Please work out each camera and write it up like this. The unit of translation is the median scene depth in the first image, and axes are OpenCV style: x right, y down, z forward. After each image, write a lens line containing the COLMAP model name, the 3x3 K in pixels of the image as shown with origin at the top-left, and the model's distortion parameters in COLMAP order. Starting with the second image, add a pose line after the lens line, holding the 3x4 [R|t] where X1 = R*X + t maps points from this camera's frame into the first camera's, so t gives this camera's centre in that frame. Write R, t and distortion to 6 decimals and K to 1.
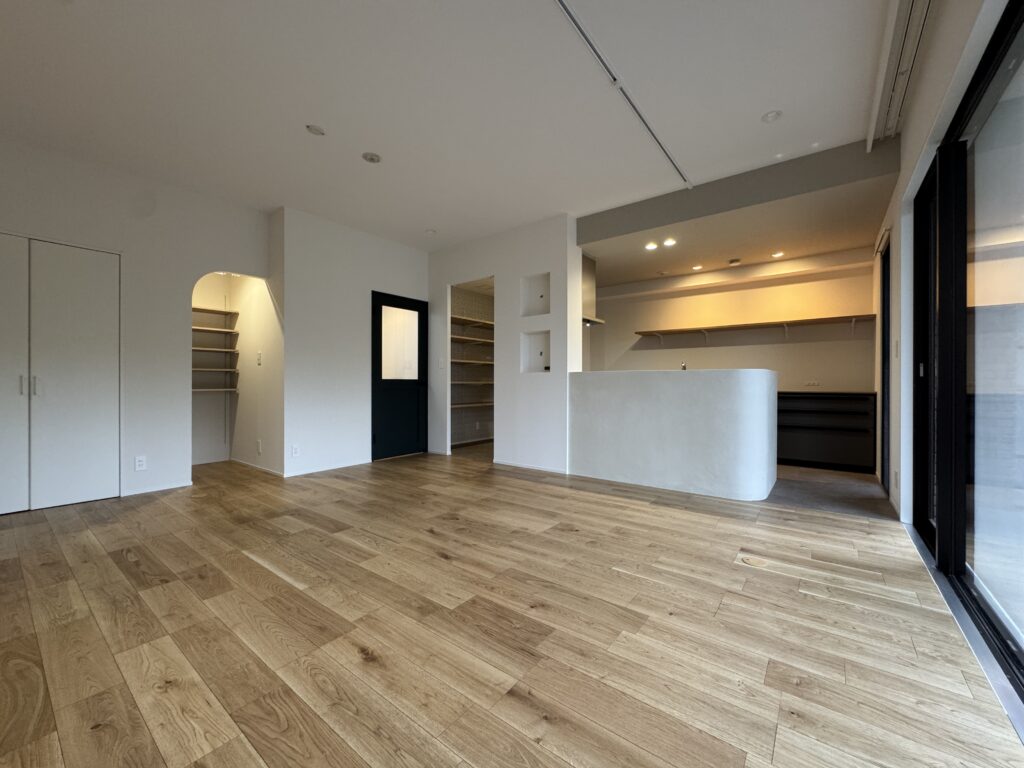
lens RADIAL K [[410.5, 0, 510.3], [0, 410.5, 383.2], [0, 0, 1]] dist [-0.008951, 0.000233]
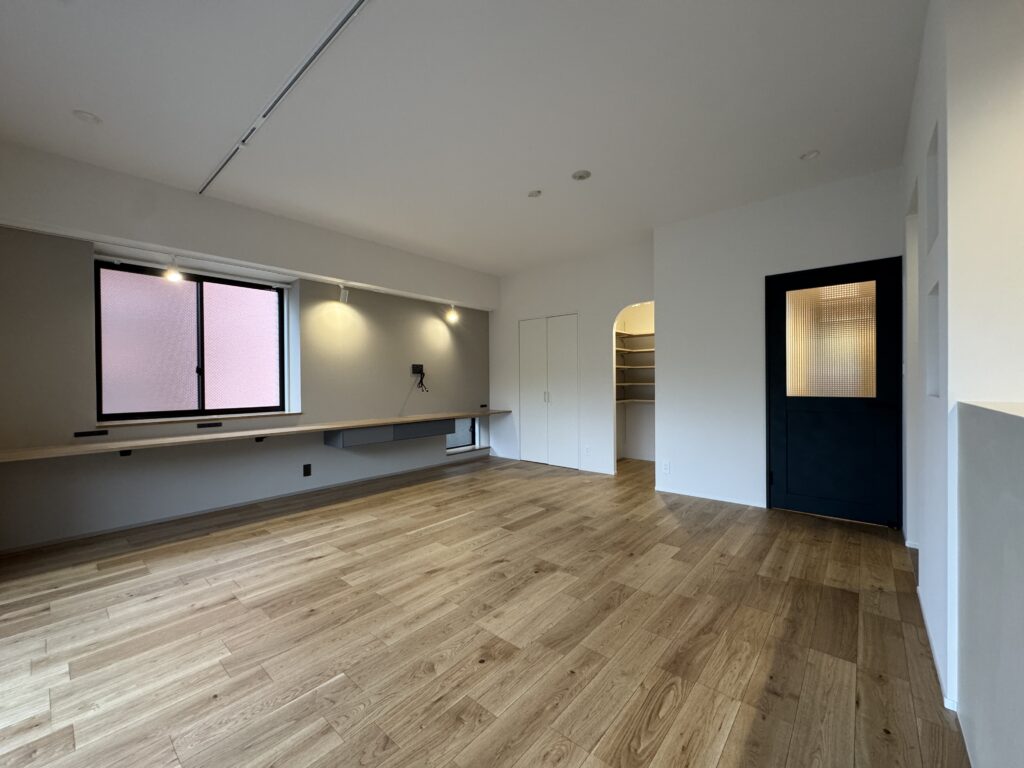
lens RADIAL K [[410.5, 0, 510.3], [0, 410.5, 383.2], [0, 0, 1]] dist [-0.008951, 0.000233]
pose [[-0.055256, 0.003428, -0.998466, 0.769337], [0.006556, 0.999974, 0.003071, -0.070068], [0.998451, -0.006376, -0.055277, 1.052682]]
